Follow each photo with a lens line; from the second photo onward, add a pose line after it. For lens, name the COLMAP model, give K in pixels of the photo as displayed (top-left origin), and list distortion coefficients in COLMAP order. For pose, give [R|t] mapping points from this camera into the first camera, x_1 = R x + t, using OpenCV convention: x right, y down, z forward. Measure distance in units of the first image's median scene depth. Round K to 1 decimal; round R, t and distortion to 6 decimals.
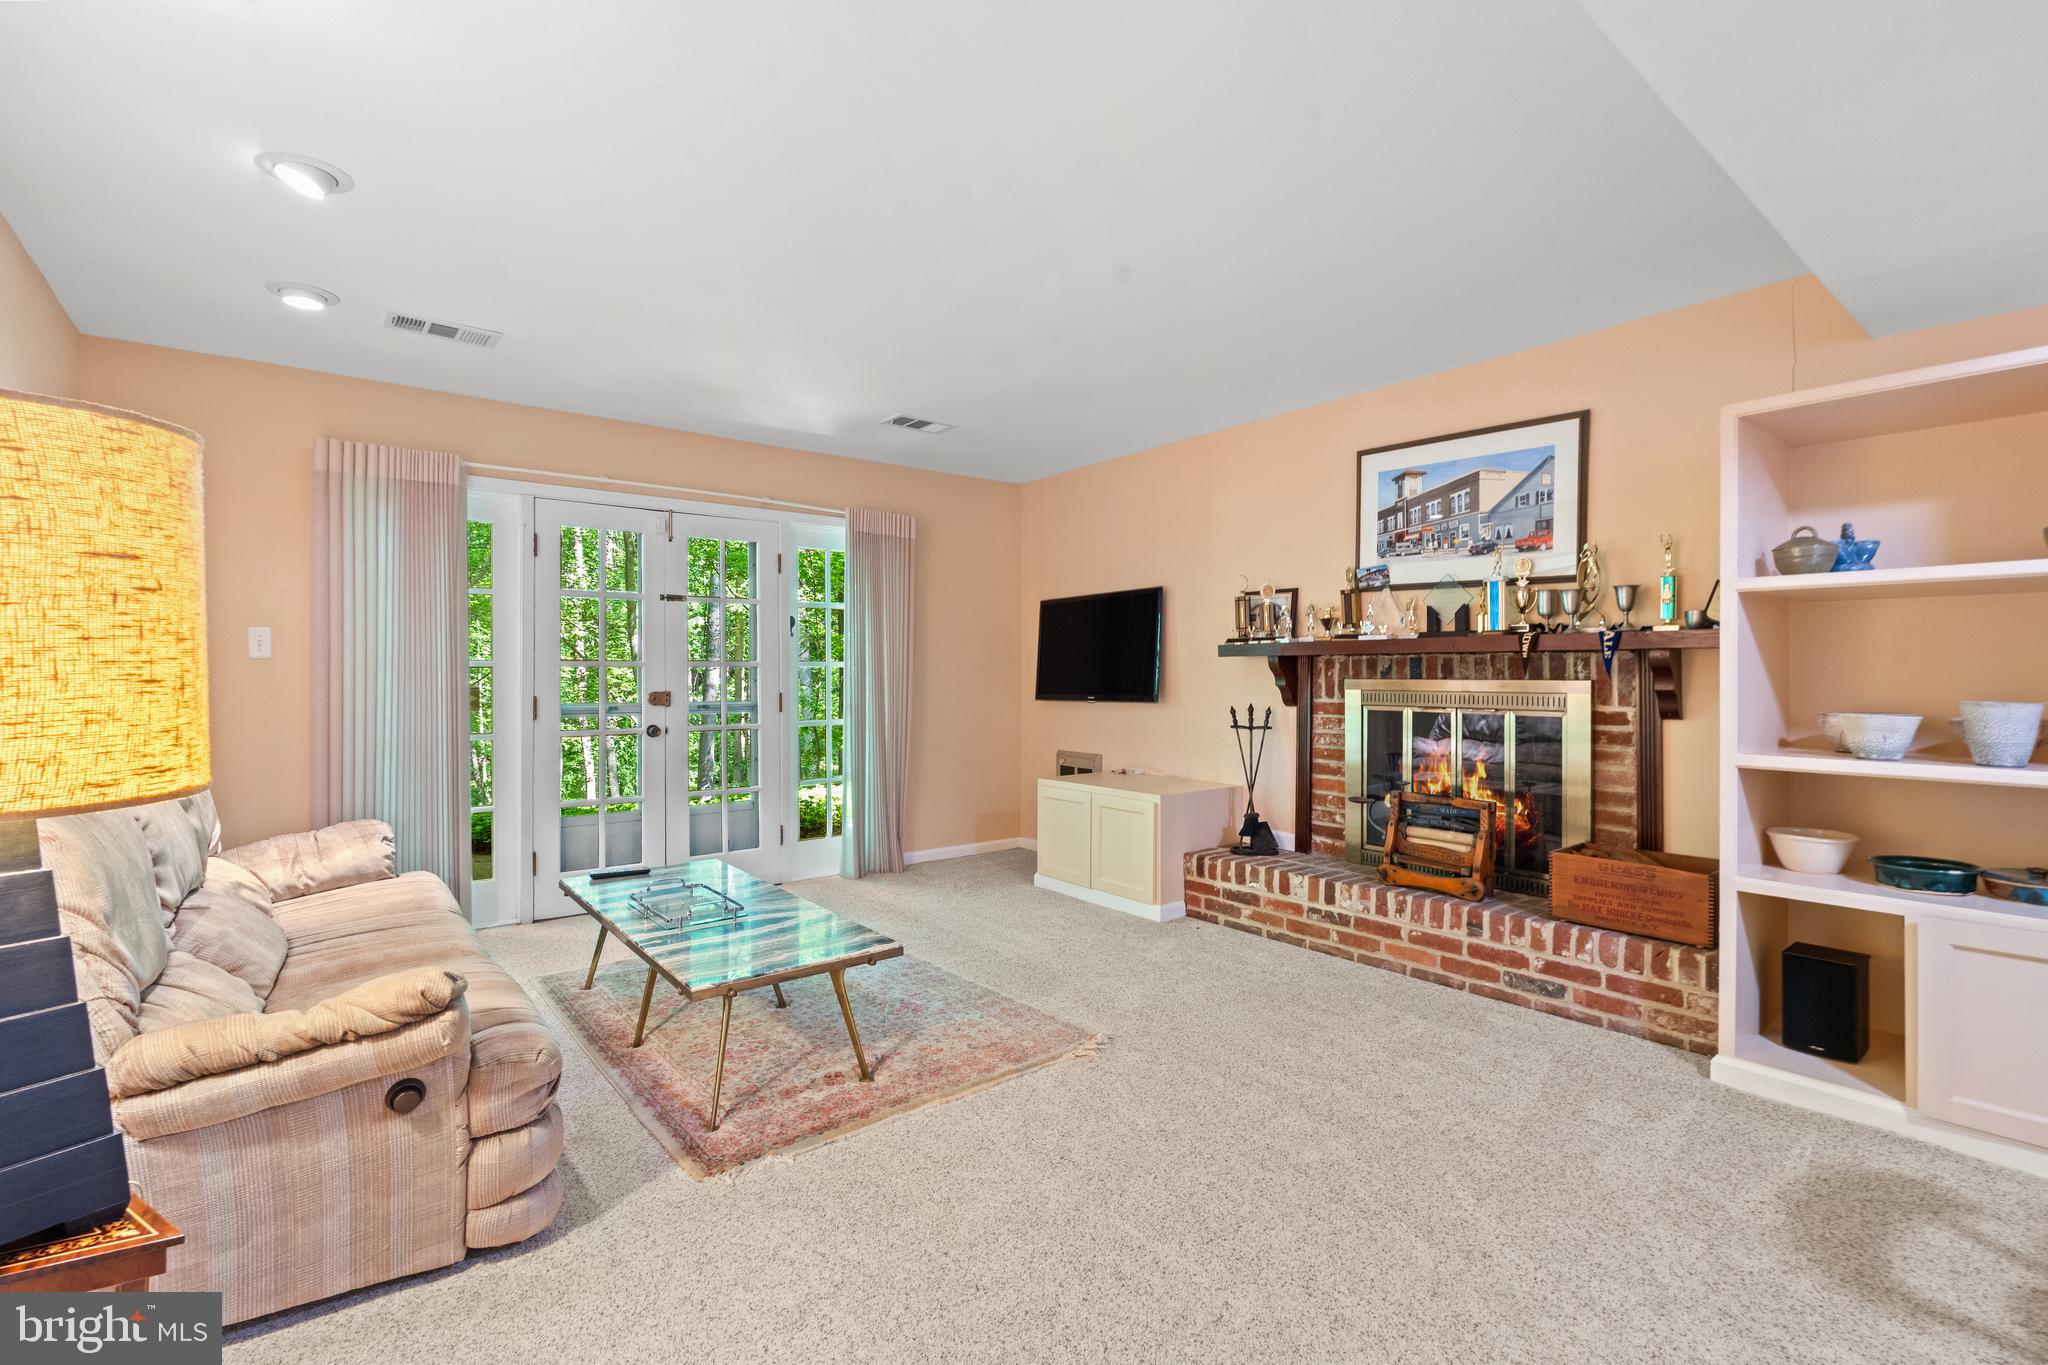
lens RADIAL K [[912.9, 0, 1061.5], [0, 912.9, 672.1], [0, 0, 1]] dist [-0.008404, -0.000172]
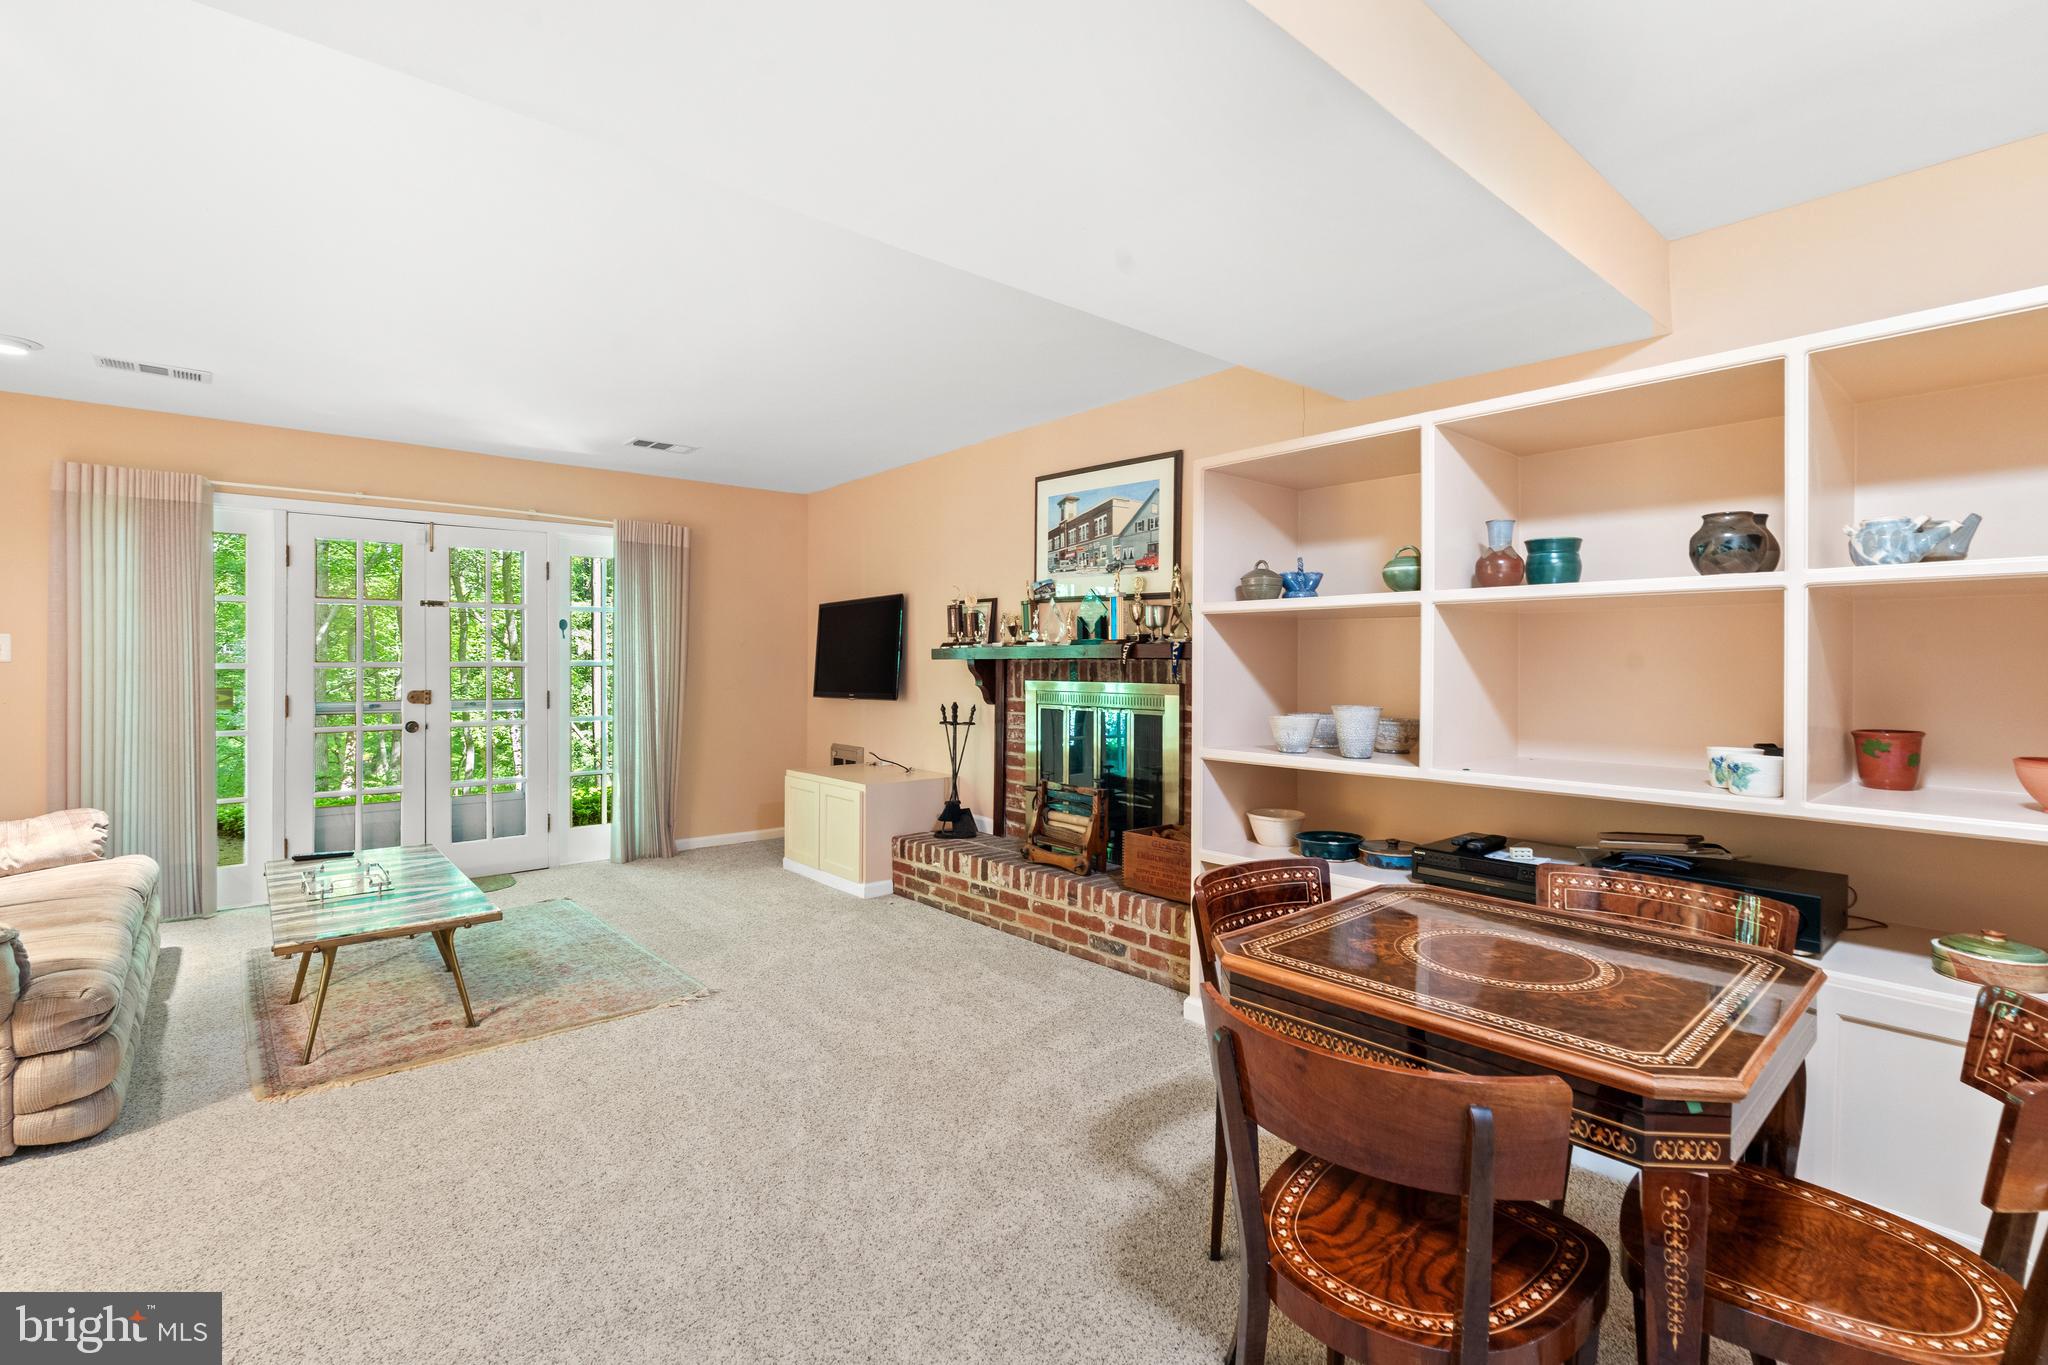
lens RADIAL K [[912.9, 0, 1050.3], [0, 912.9, 666.2], [0, 0, 1]] dist [-0.008404, -0.000172]
pose [[0.998986, 0.000865, 0.045008, 0.347743], [-0.001072, 0.999989, 0.004570, -0.018163], [-0.045003, -0.004613, 0.998976, -0.149773]]
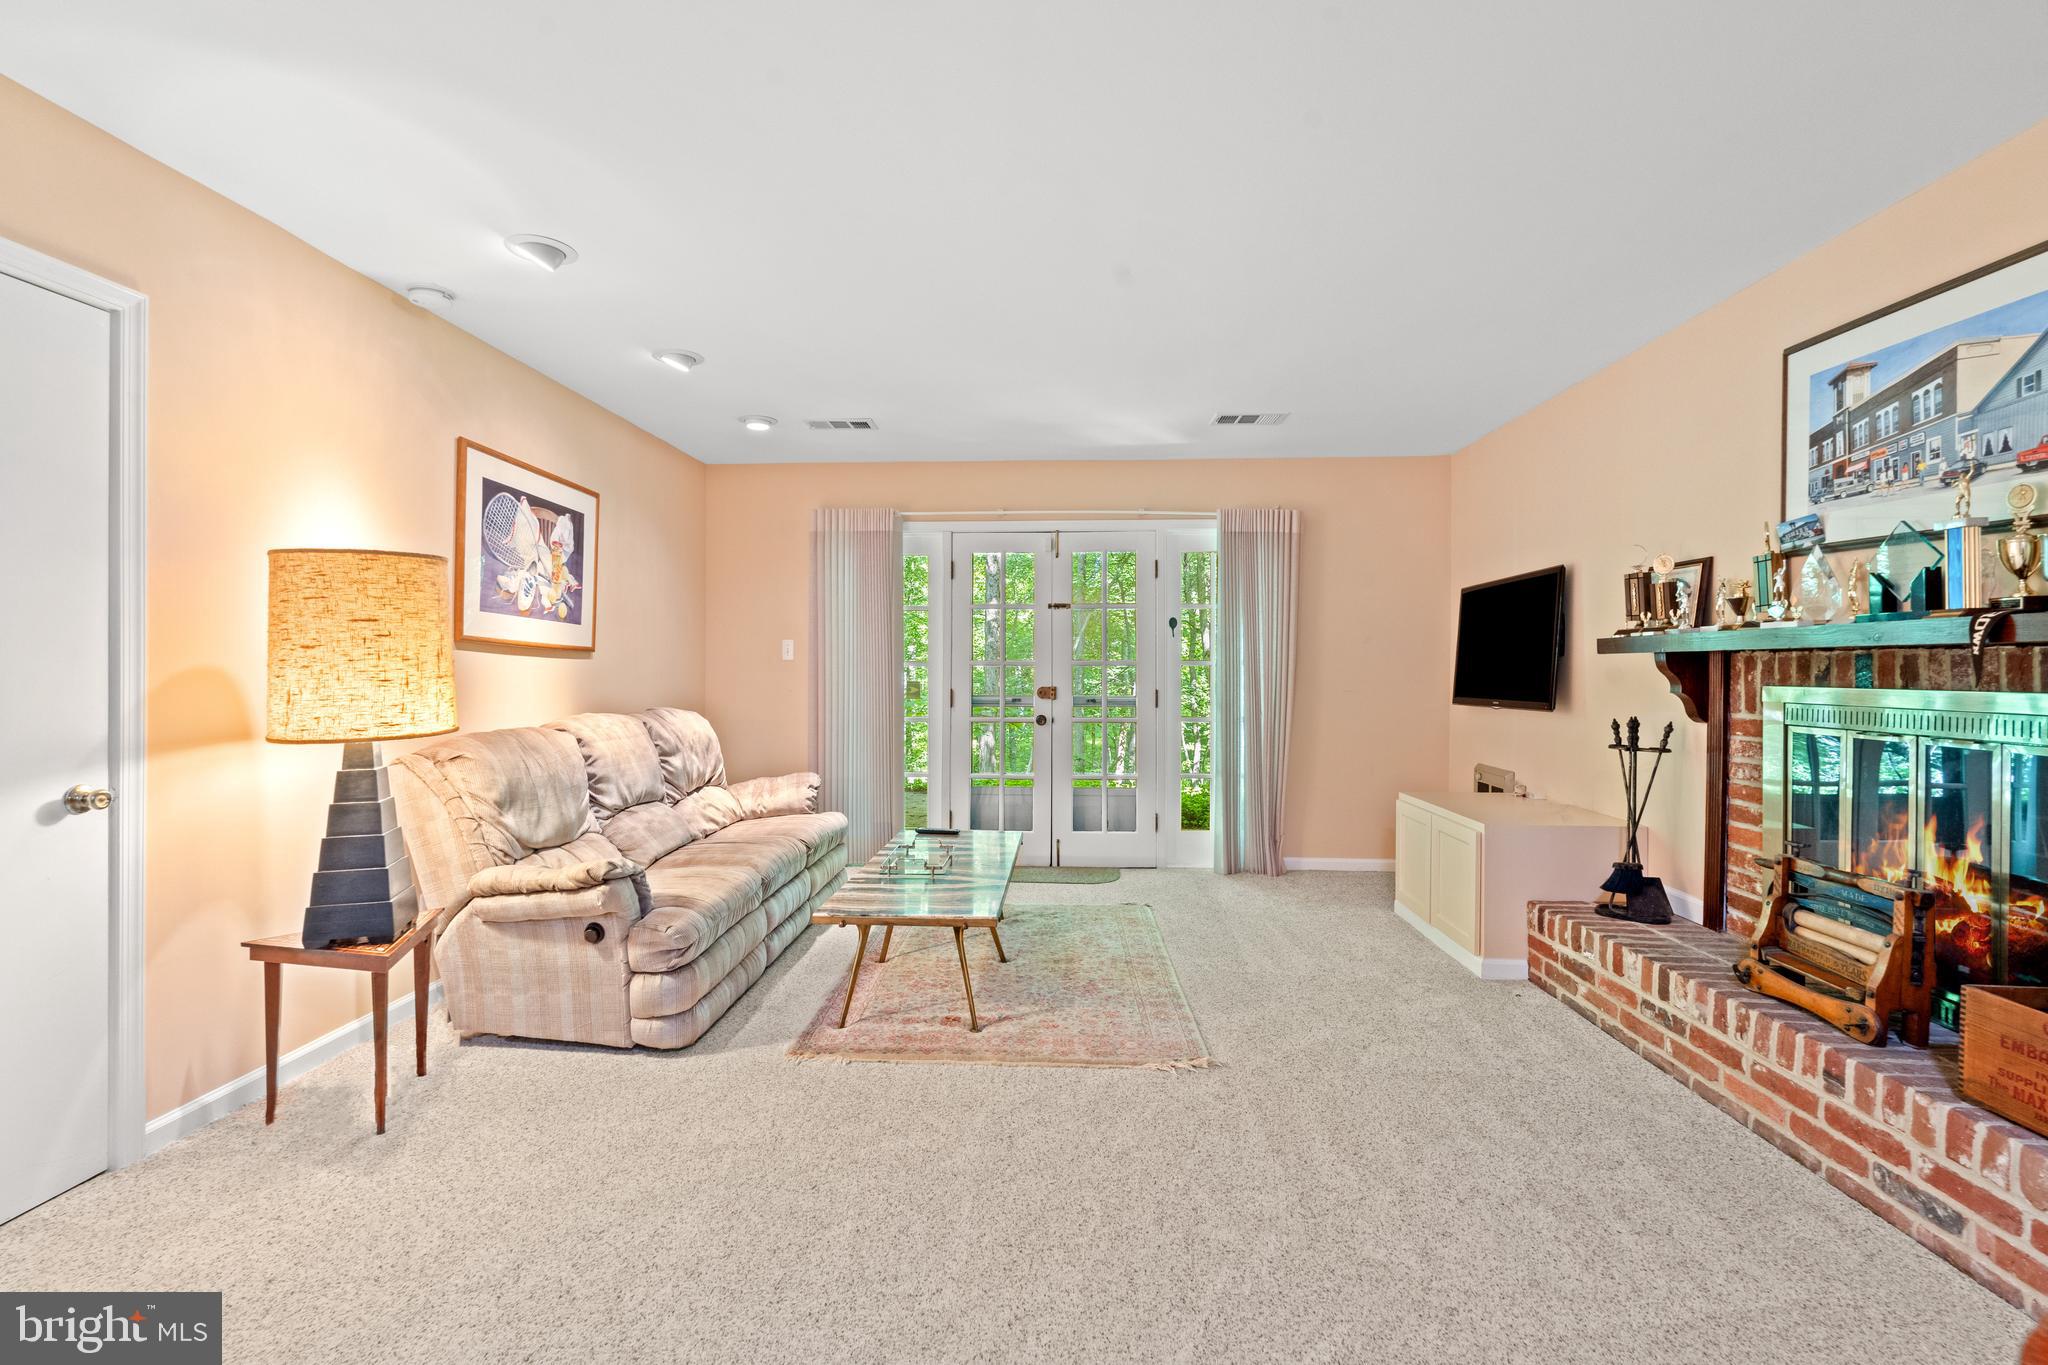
lens RADIAL K [[912.9, 0, 1015.4], [0, 912.9, 672.4], [0, 0, 1]] dist [-0.008404, -0.000172]
pose [[0.734938, 0.005868, -0.678108, 0.431256], [-0.001494, 0.999974, 0.007034, -0.007519], [0.678132, -0.004156, 0.734928, 0.139937]]
